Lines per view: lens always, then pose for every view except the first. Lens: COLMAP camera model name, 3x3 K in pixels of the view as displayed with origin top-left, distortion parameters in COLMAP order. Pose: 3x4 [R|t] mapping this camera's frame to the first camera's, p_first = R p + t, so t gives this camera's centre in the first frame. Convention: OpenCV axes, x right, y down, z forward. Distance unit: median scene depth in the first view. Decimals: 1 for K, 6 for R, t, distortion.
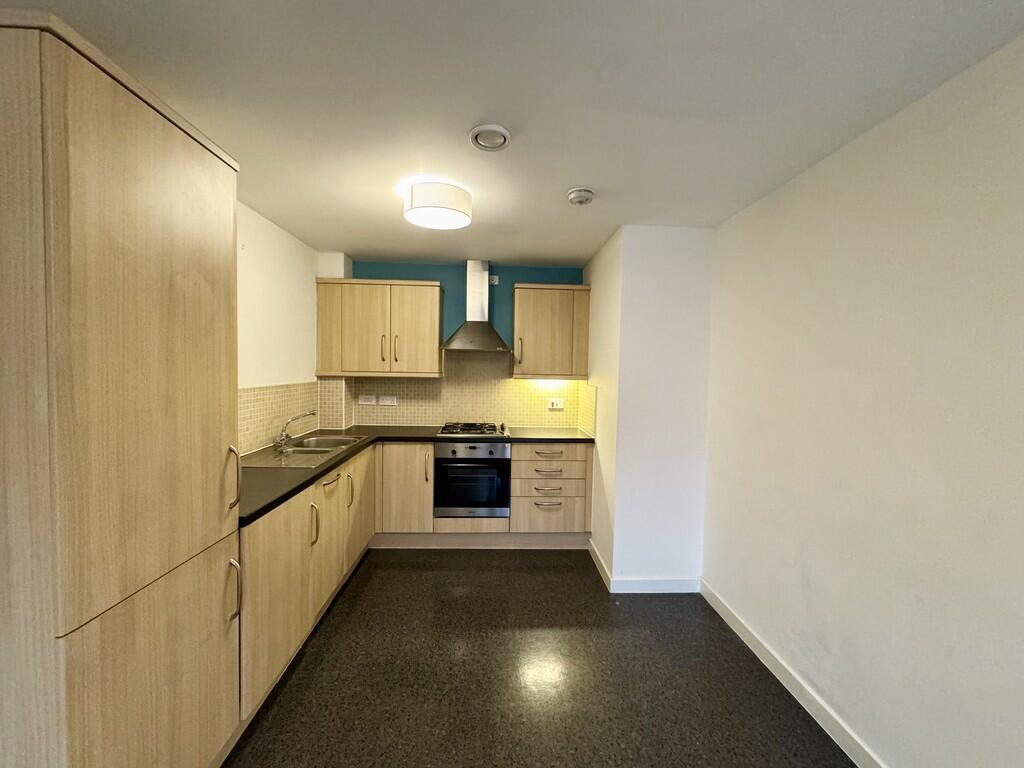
lens RADIAL K [[409.3, 0, 512.3], [0, 409.3, 384.1], [0, 0, 1]] dist [-0.013446, -0.000050]
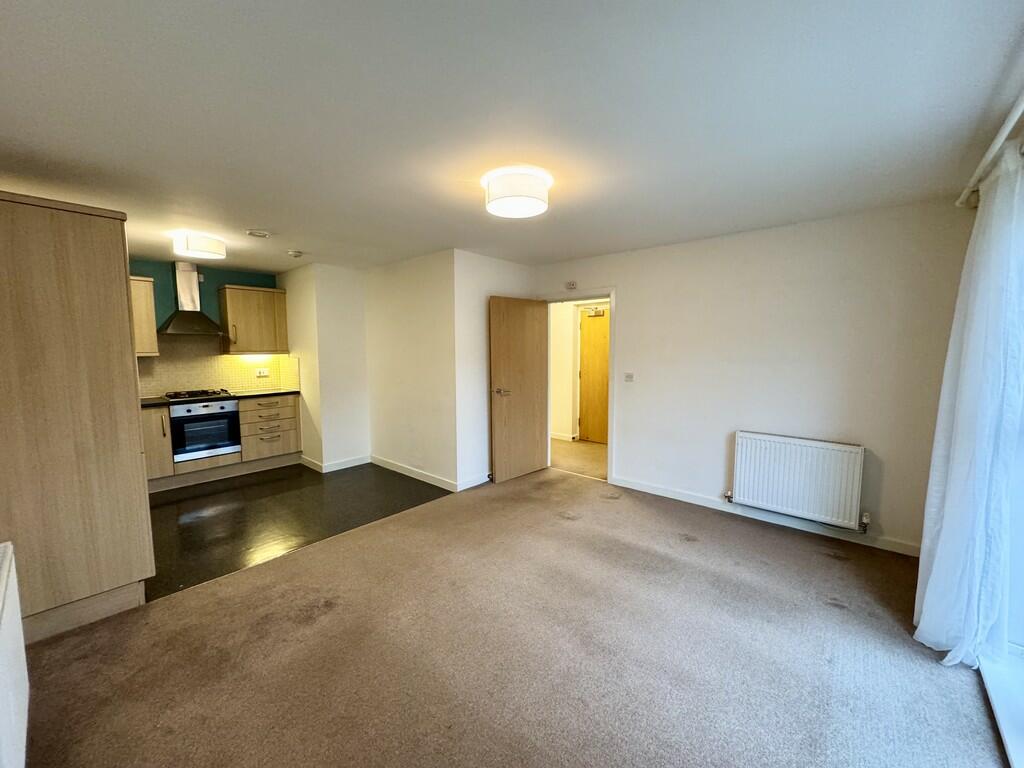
lens RADIAL K [[409.3, 0, 515.5], [0, 409.3, 384.3], [0, 0, 1]] dist [-0.013446, -0.000050]
pose [[0.691577, -0.085296, 0.717249, -0.323505], [0.042931, 0.996101, 0.077063, 0.021141], [-0.721026, -0.022503, 0.692543, -0.635873]]
